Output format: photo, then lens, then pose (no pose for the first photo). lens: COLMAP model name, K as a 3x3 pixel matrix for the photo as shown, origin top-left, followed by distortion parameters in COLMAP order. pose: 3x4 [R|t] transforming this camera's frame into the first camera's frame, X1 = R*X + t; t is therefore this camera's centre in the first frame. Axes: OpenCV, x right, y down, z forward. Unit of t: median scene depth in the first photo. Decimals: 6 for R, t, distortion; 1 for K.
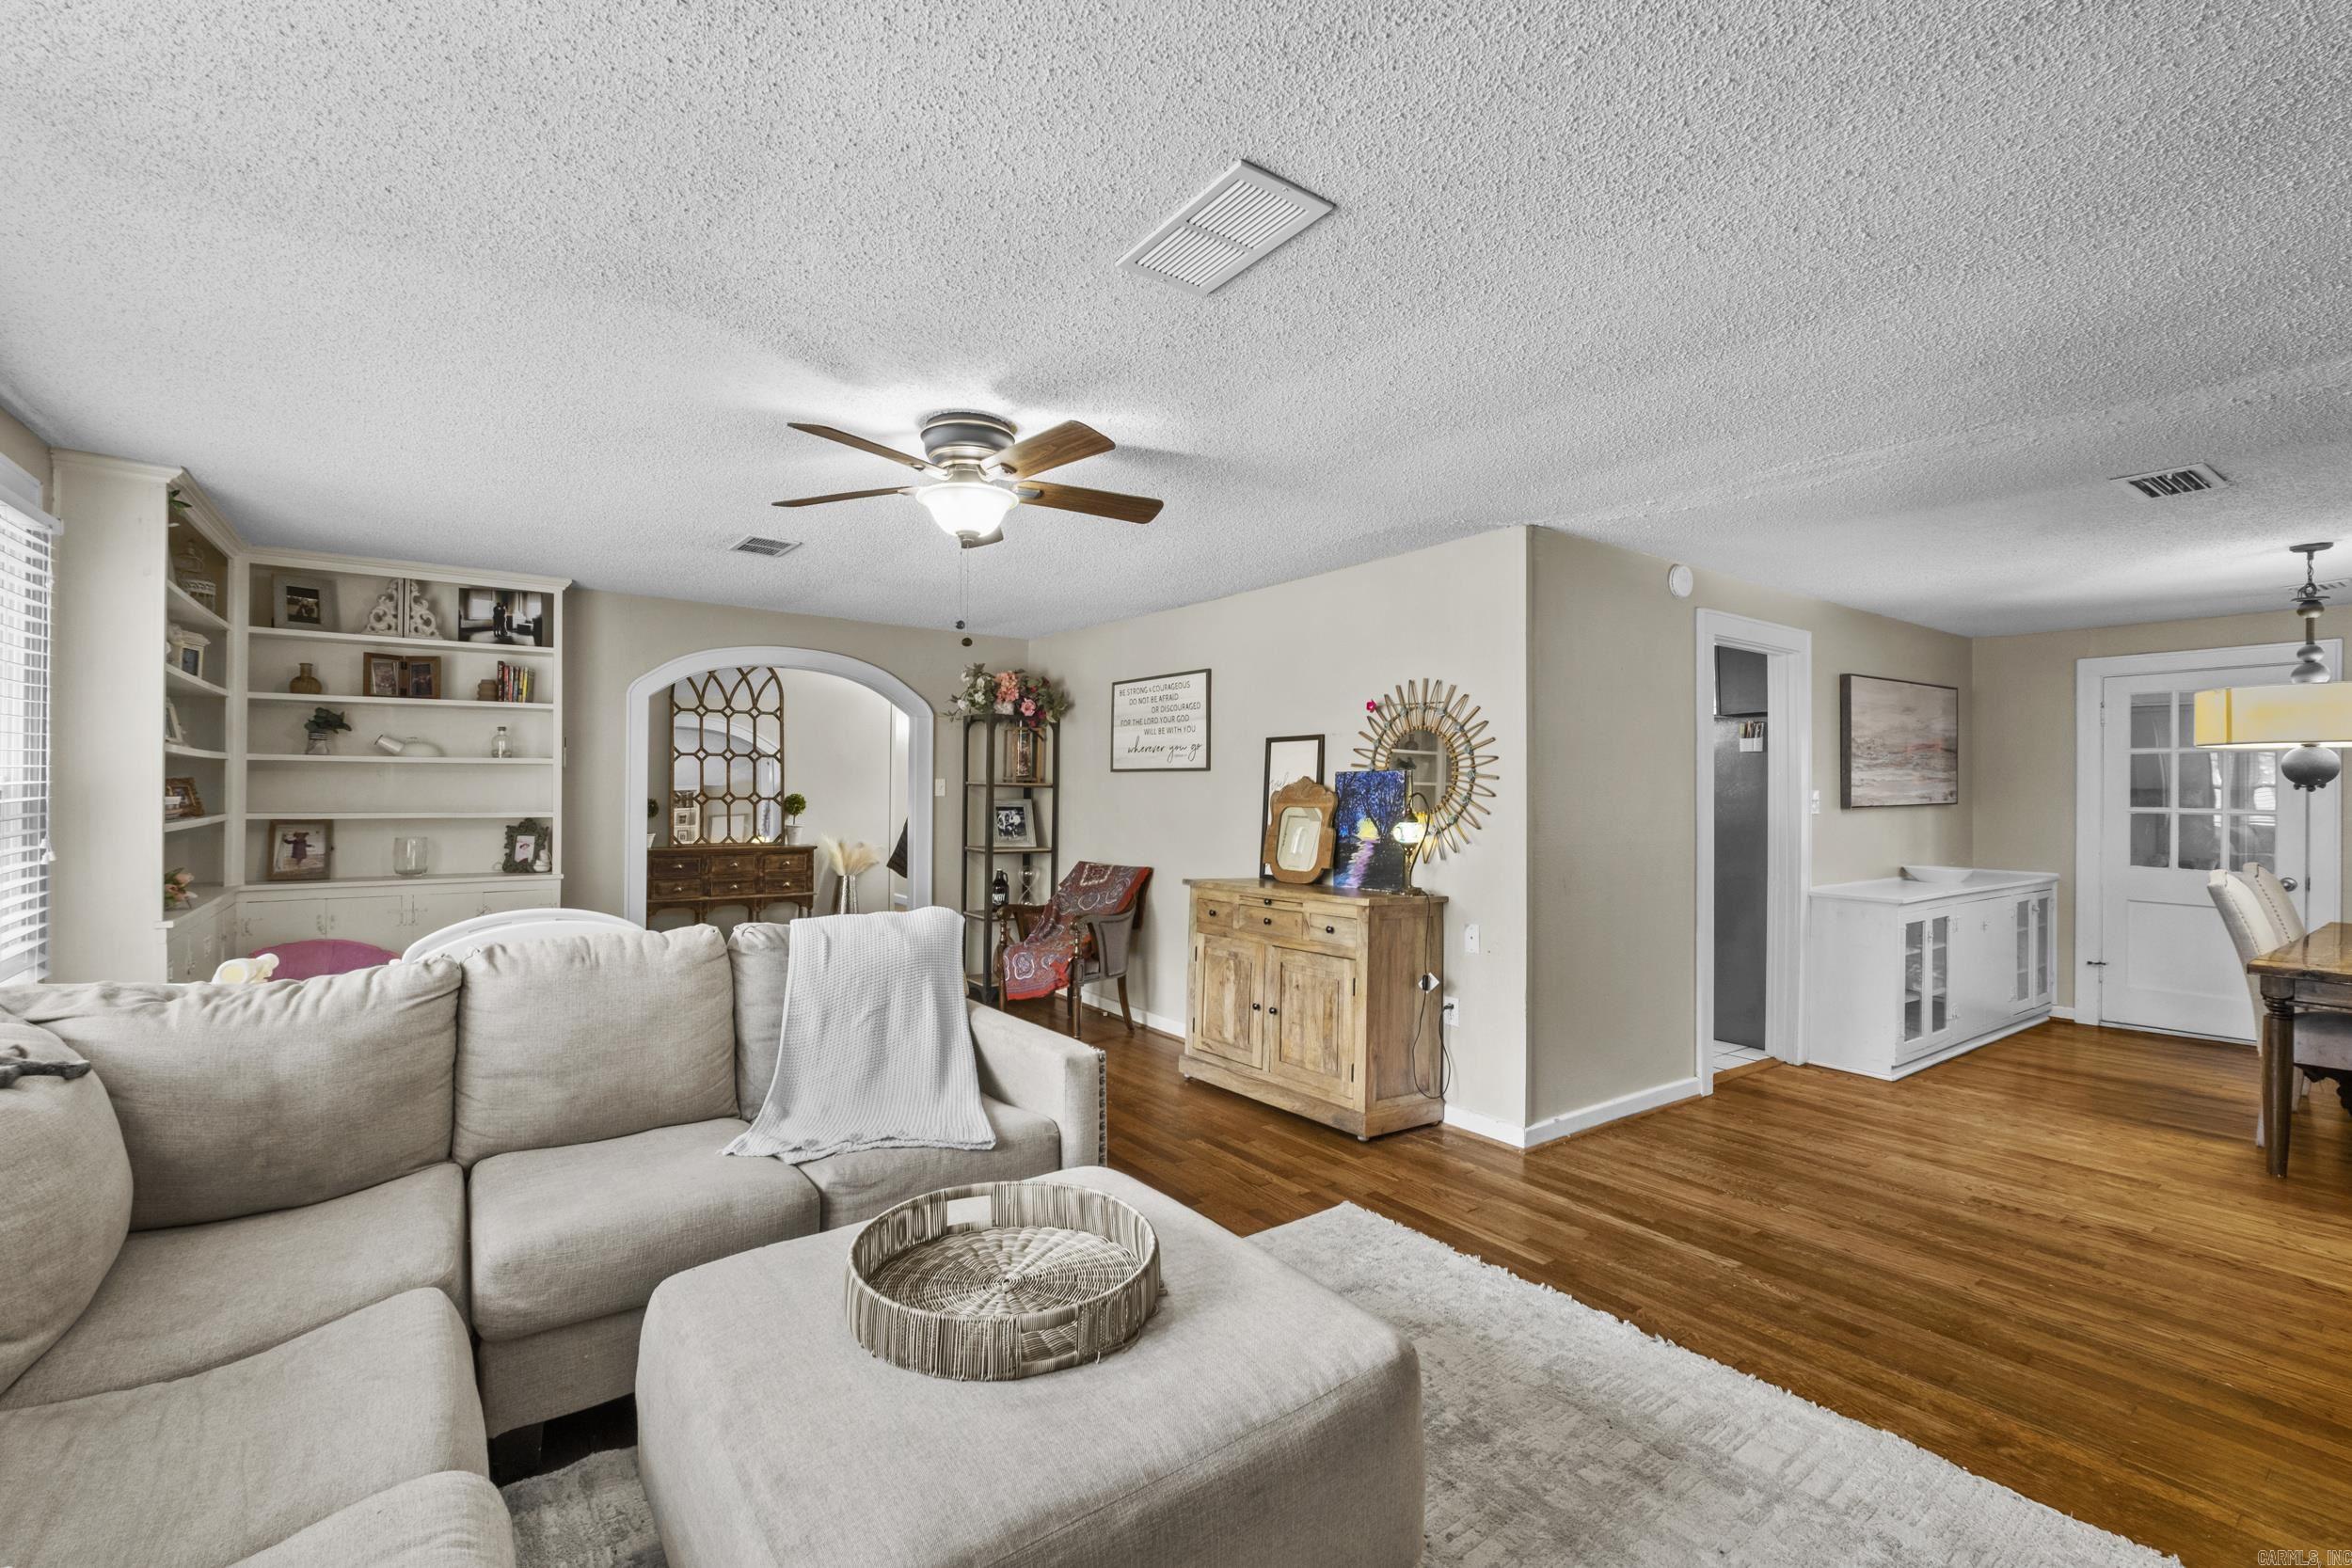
lens RADIAL K [[1023.2, 0, 1128.2], [0, 1023.2, 784.3], [0, 0, 1]] dist [-0.008019, 0.000470]
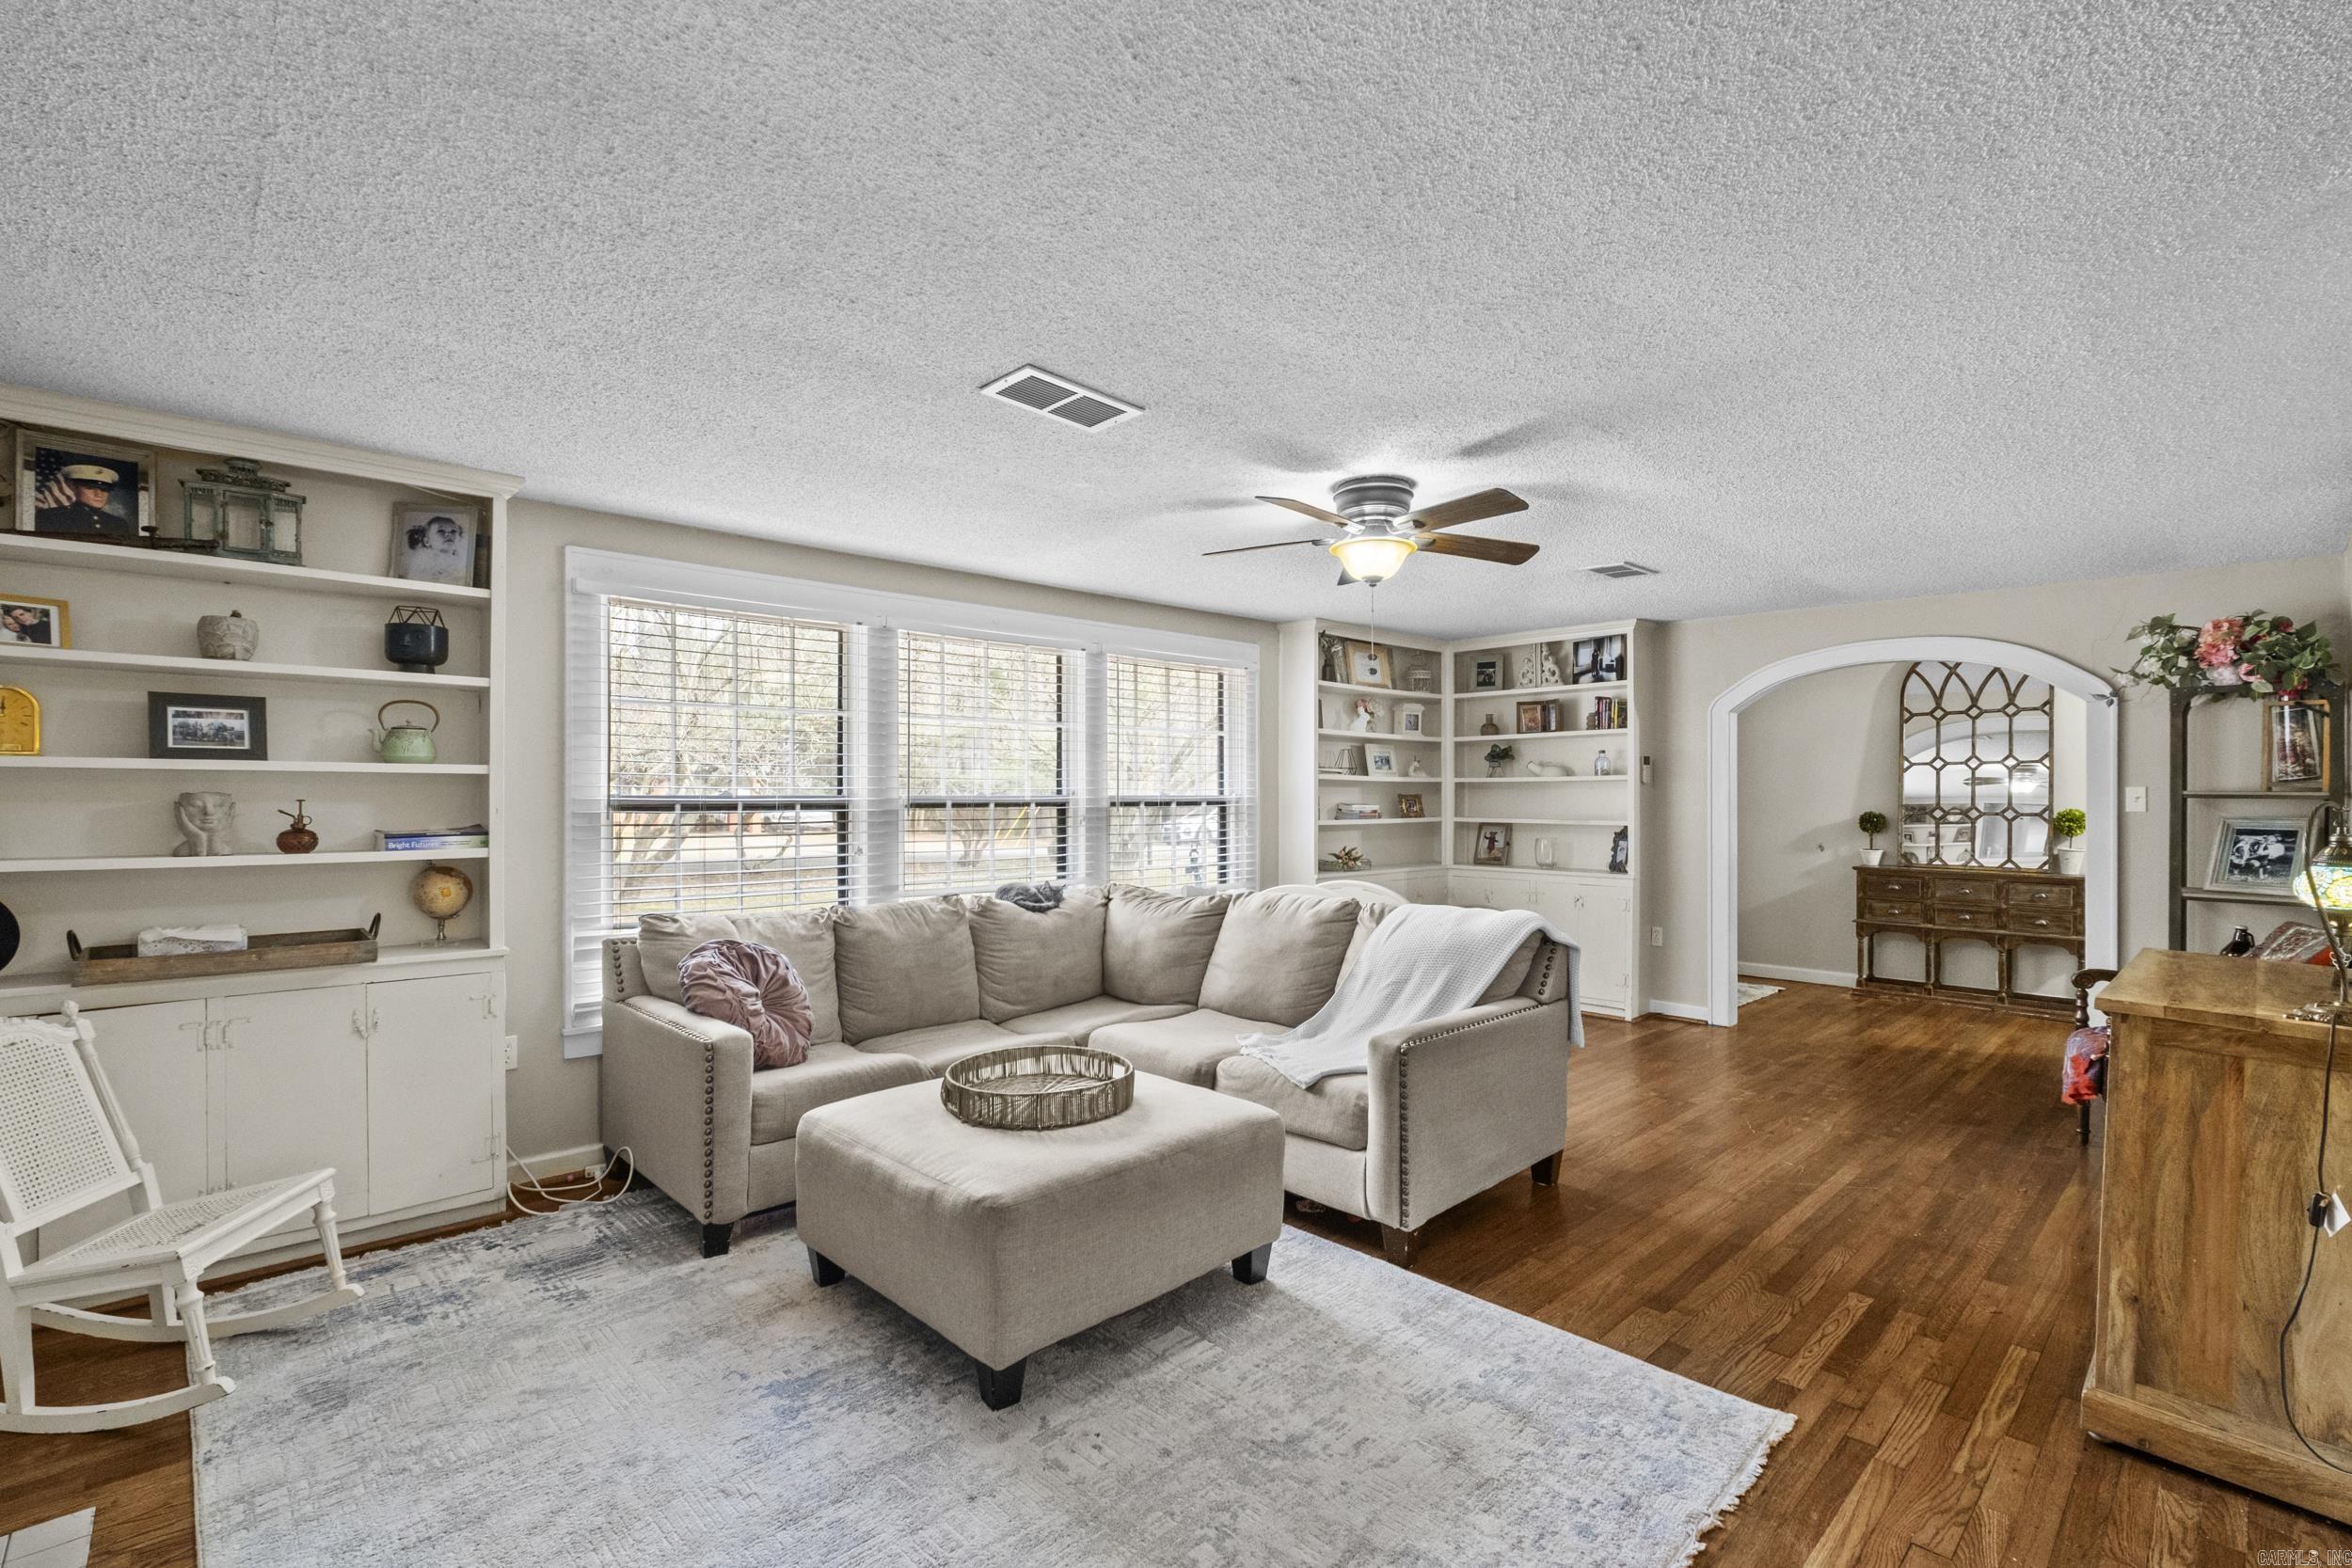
lens RADIAL K [[1023.2, 0, 1181.4], [0, 1023.2, 790.8], [0, 0, 1]] dist [-0.008019, 0.000470]
pose [[0.155252, -0.012499, -0.987796, 0.562766], [0.001100, 0.999922, -0.012480, 0.007361], [0.987874, 0.000851, 0.155253, 0.351289]]
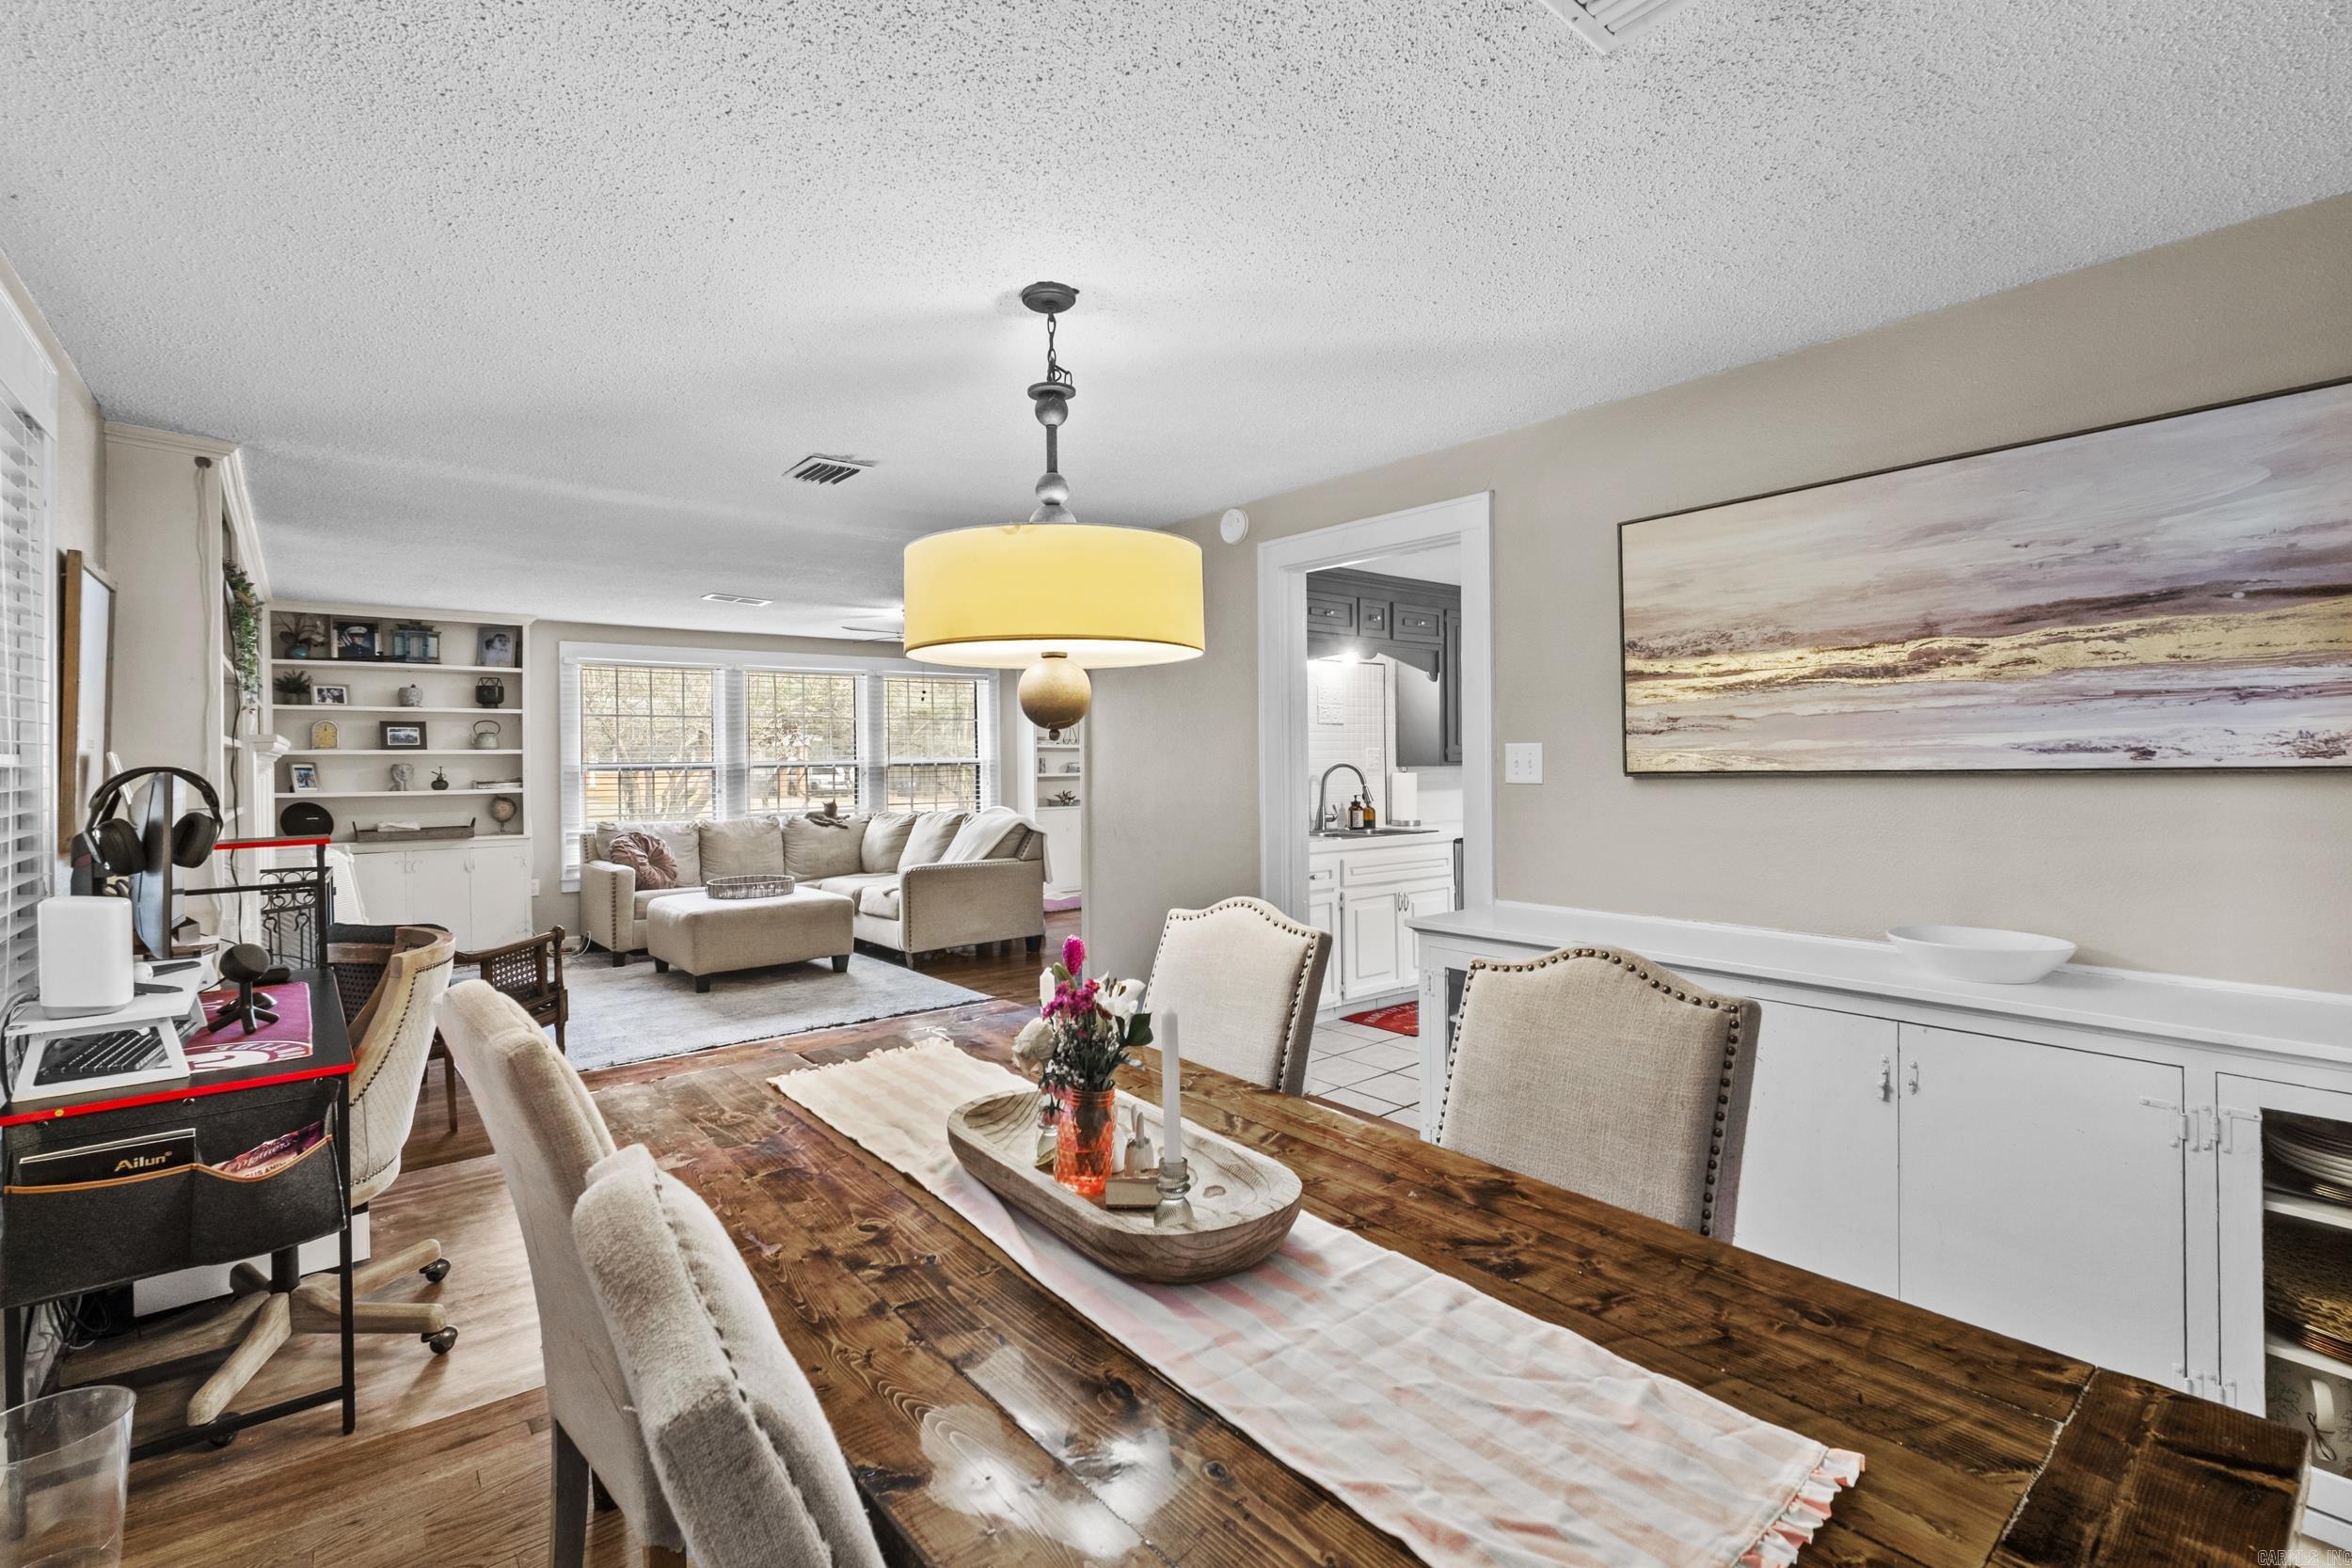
lens RADIAL K [[1023.2, 0, 1171.4], [0, 1023.2, 750.0], [0, 0, 1]] dist [-0.008019, 0.000470]
pose [[0.088059, -0.015747, -0.995991, 1.382738], [0.012918, 0.999809, -0.014665, 0.015260], [0.996031, -0.011575, 0.088246, 0.811868]]
